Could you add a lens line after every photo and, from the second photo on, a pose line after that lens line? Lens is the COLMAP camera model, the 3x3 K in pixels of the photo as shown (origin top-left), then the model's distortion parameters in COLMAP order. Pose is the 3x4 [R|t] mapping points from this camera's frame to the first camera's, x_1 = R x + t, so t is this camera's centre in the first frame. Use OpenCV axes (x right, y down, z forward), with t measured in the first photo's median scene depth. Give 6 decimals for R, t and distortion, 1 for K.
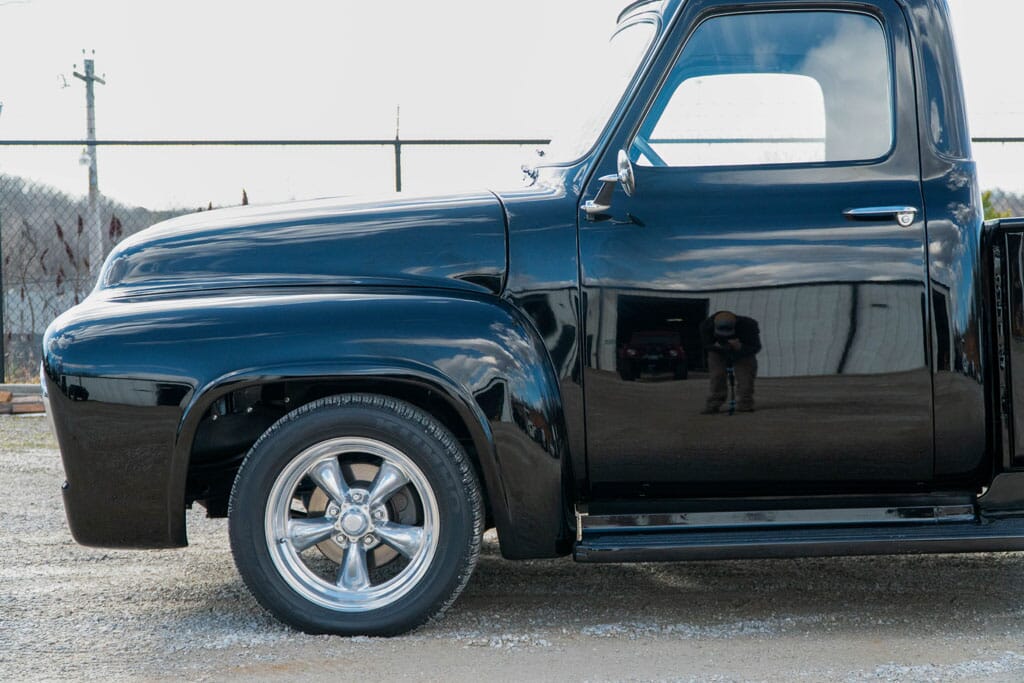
lens RADIAL K [[1651.3, 0, 512.0], [0, 1651.3, 341.5], [0, 0, 1]] dist [0.023034, 0.067472]
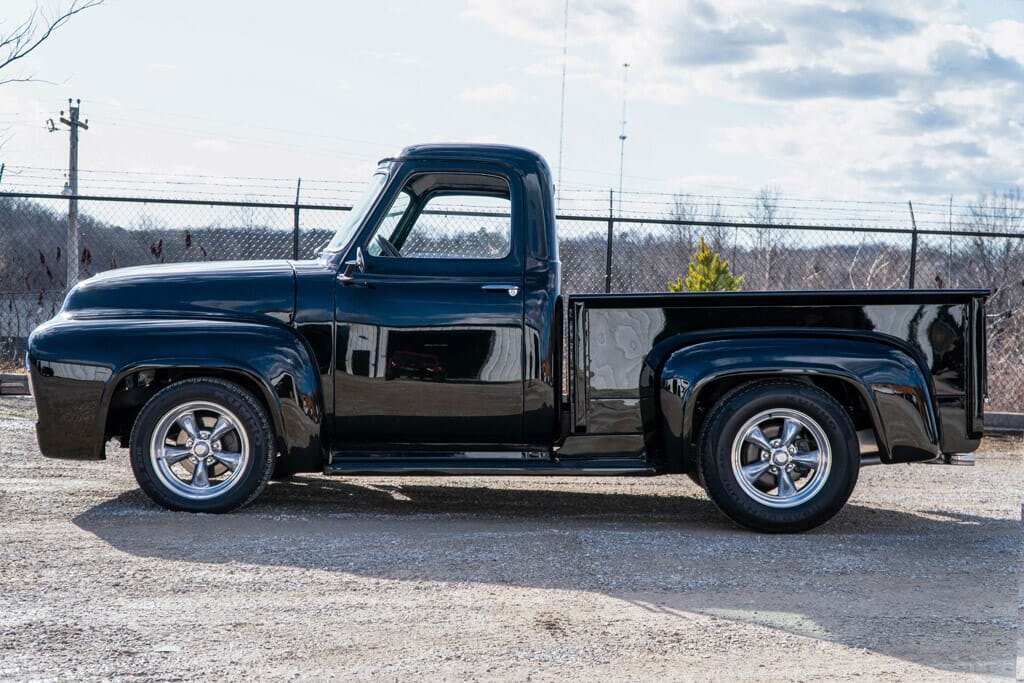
lens RADIAL K [[1410.1, 0, 512.0], [0, 1410.1, 341.5], [0, 0, 1]] dist [0.004549, -0.092707]
pose [[0.997584, 0.039796, 0.056951, 0.144262], [-0.038965, 0.999119, -0.015616, 0.004200], [-0.057523, 0.013360, 0.998255, -0.524837]]
